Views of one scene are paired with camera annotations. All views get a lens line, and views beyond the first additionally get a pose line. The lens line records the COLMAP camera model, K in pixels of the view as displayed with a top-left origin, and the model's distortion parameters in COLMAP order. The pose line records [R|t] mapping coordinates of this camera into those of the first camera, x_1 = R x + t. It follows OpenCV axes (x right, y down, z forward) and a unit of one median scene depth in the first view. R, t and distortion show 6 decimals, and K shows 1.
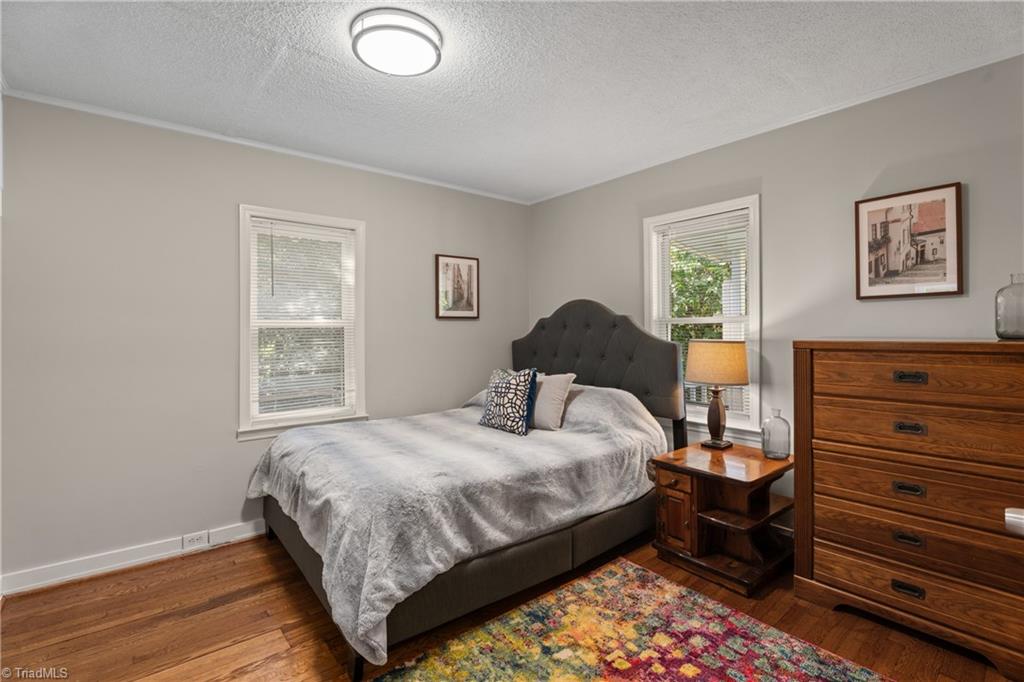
lens RADIAL K [[472.3, 0, 512.5], [0, 472.3, 333.2], [0, 0, 1]] dist [-0.014438, 0.001049]
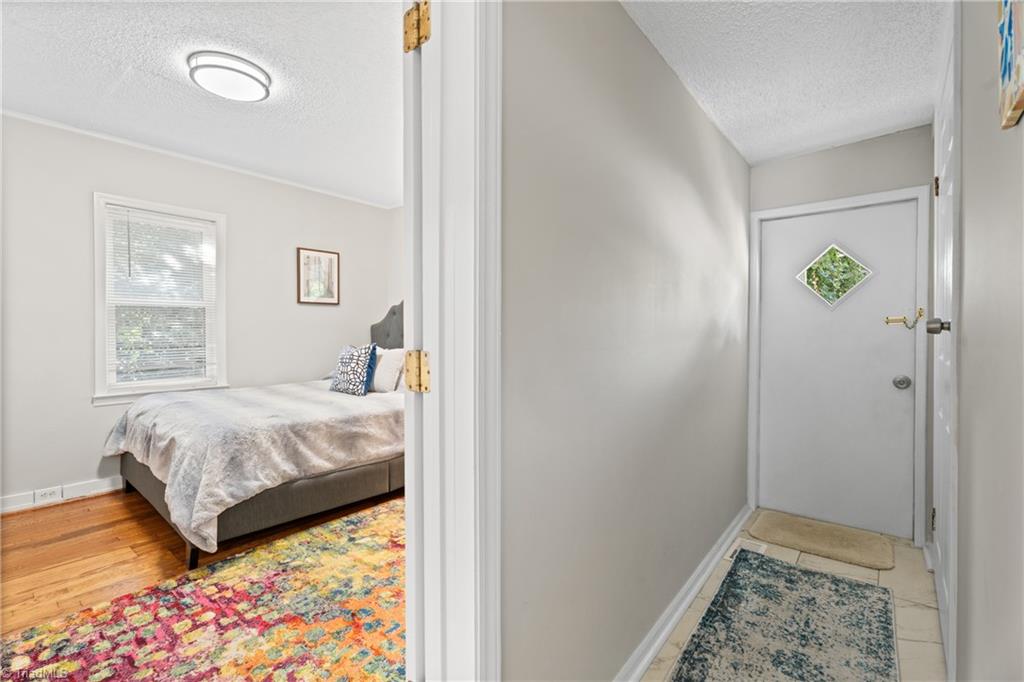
lens RADIAL K [[449.0, 0, 512.0], [0, 449.0, 341.0], [0, 0, 1]] dist [-0.001576, -0.001180]
pose [[0.979092, 0.008115, 0.203256, 0.216915], [-0.012279, 0.999740, 0.019235, 0.056298], [-0.203046, -0.021329, 0.978937, -0.303738]]
